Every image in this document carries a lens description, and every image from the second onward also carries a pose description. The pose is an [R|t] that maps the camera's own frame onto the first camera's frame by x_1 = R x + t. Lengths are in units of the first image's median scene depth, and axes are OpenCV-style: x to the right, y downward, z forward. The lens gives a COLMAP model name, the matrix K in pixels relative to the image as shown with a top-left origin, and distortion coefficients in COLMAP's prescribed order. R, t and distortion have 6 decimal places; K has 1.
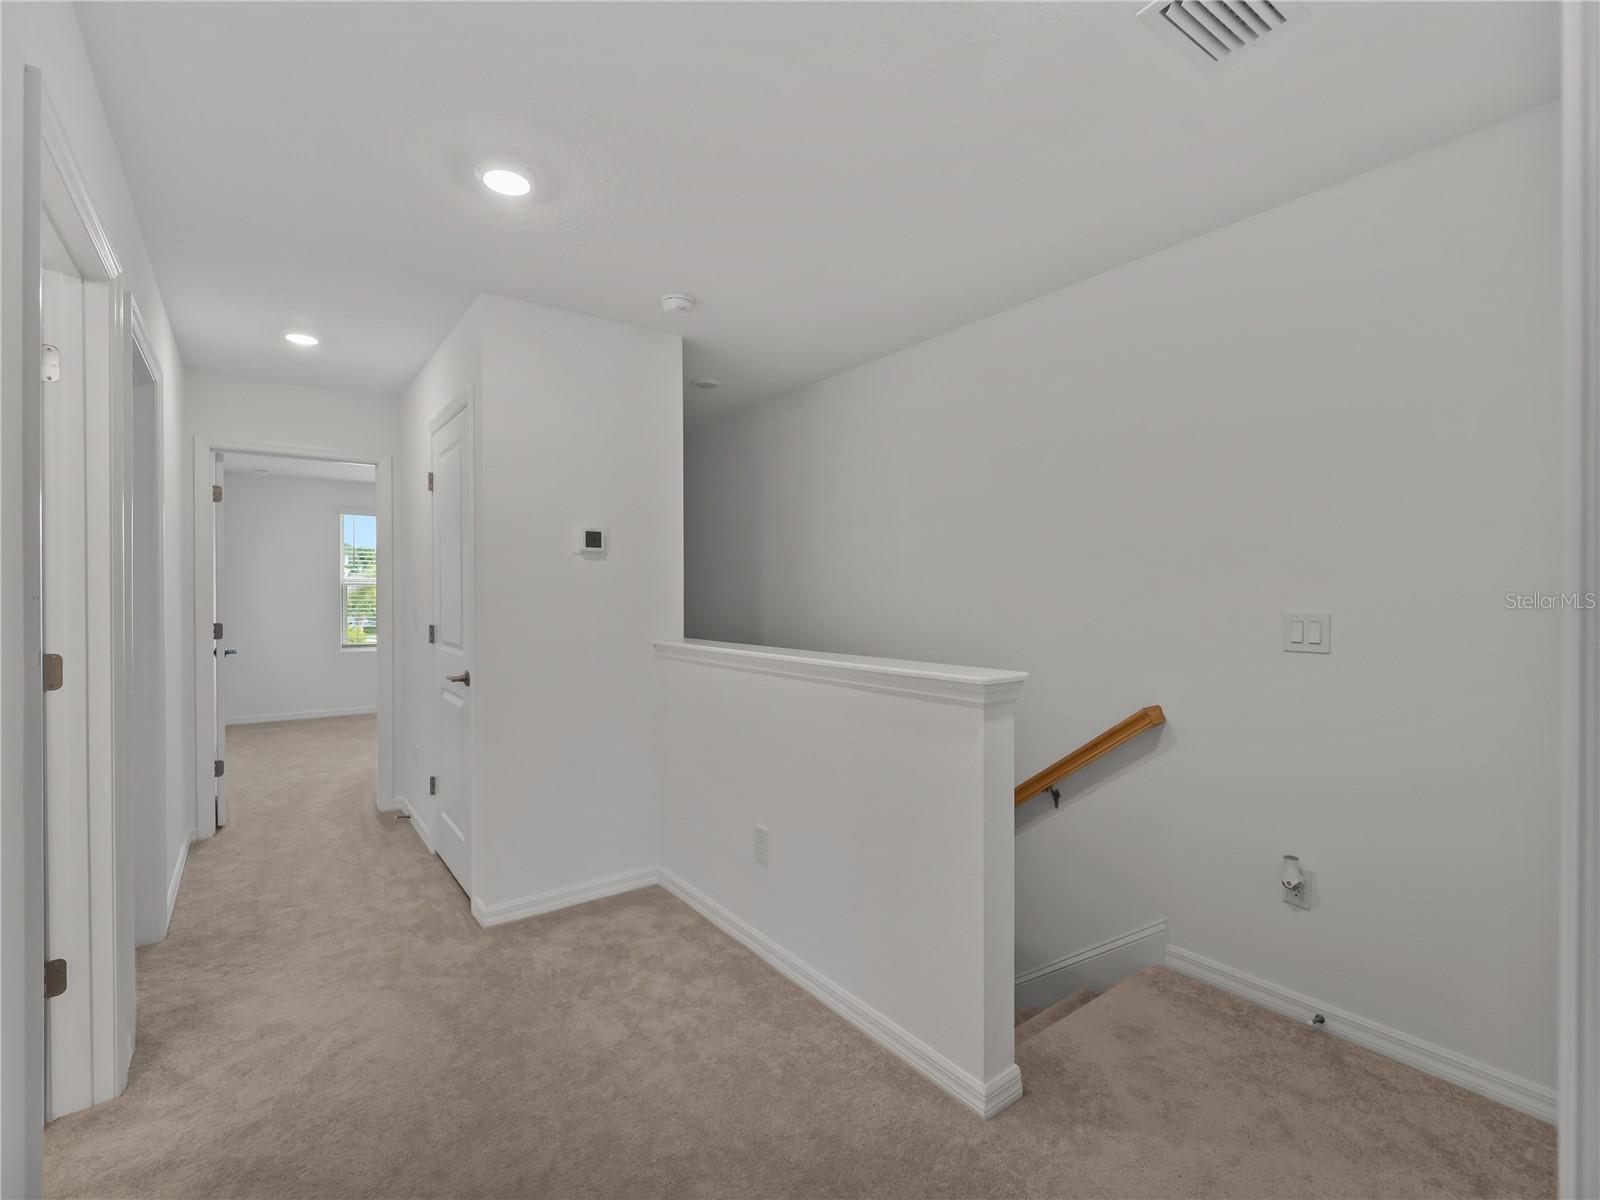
lens RADIAL K [[729.2, 0, 803.3], [0, 729.2, 603.7], [0, 0, 1]] dist [0.003610, 0.000234]
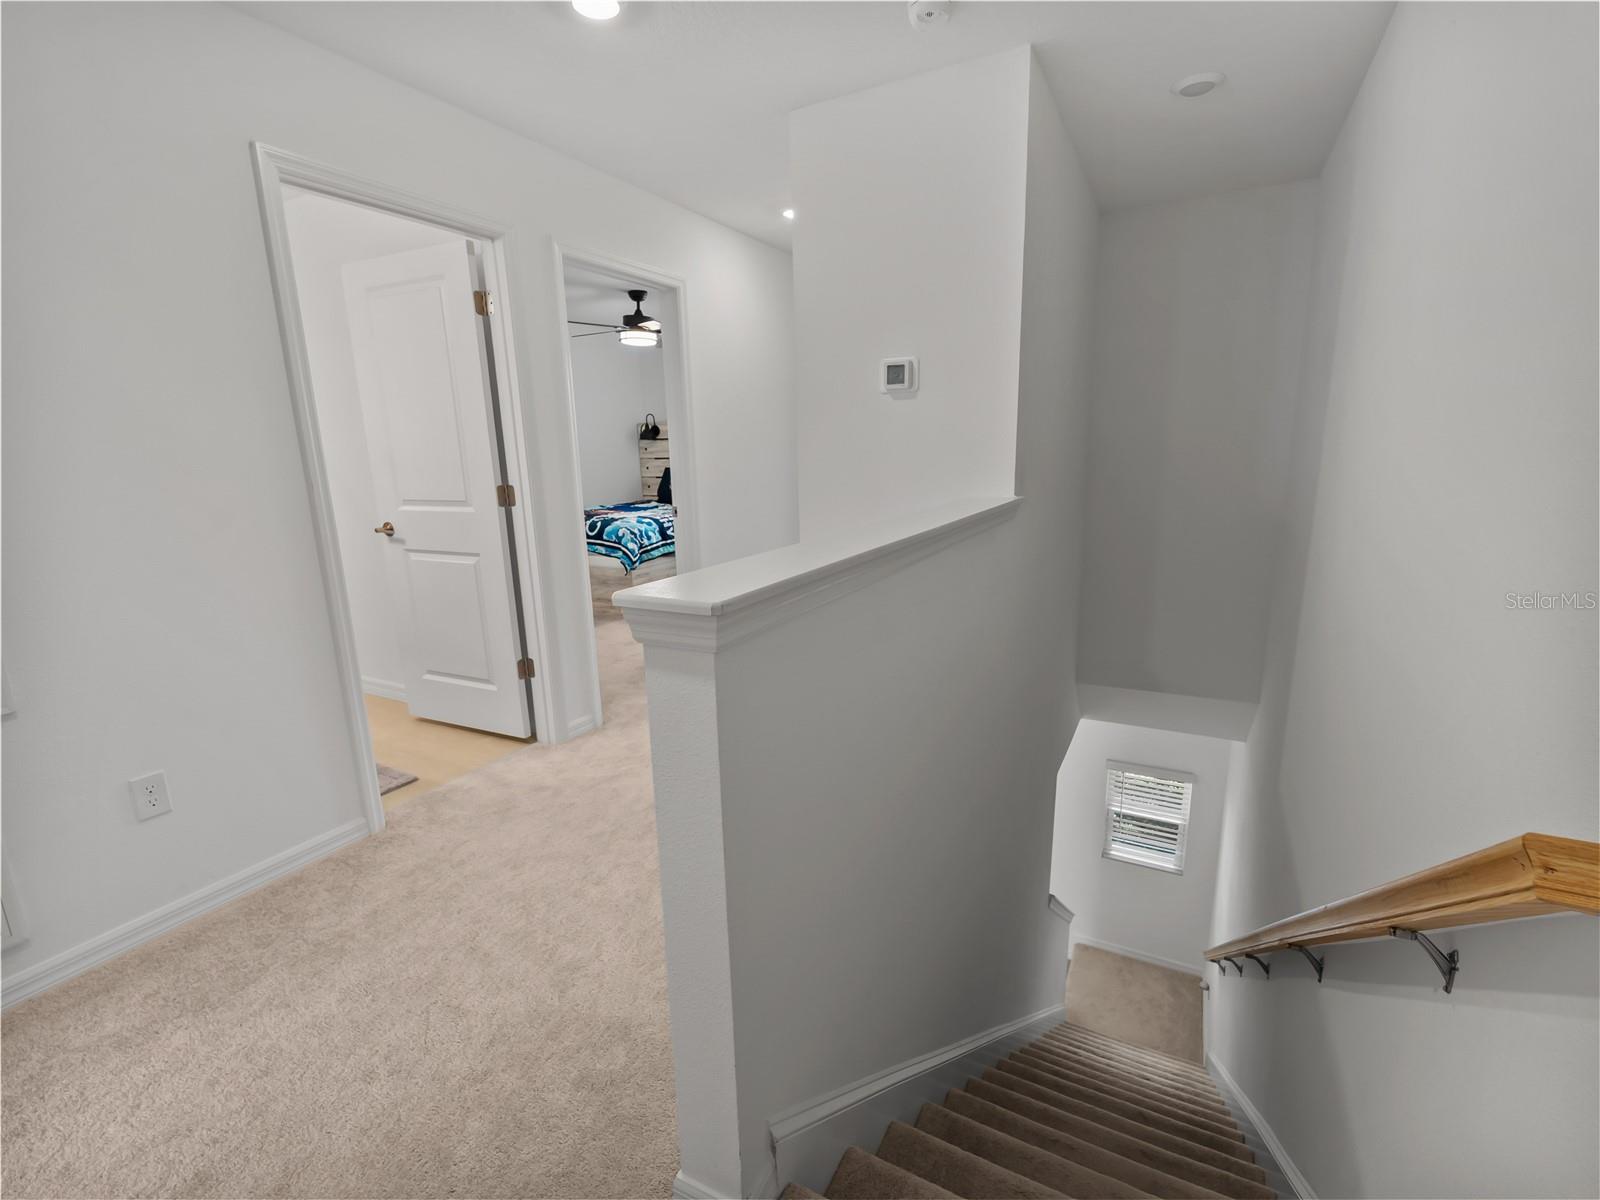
lens RADIAL K [[729.2, 0, 803.3], [0, 729.2, 603.7], [0, 0, 1]] dist [0.003610, 0.000234]
pose [[0.420778, 0.187538, -0.887567, 0.512079], [0.014063, 0.976932, 0.213087, -0.009262], [0.907055, -0.102144, 0.408434, 0.555229]]
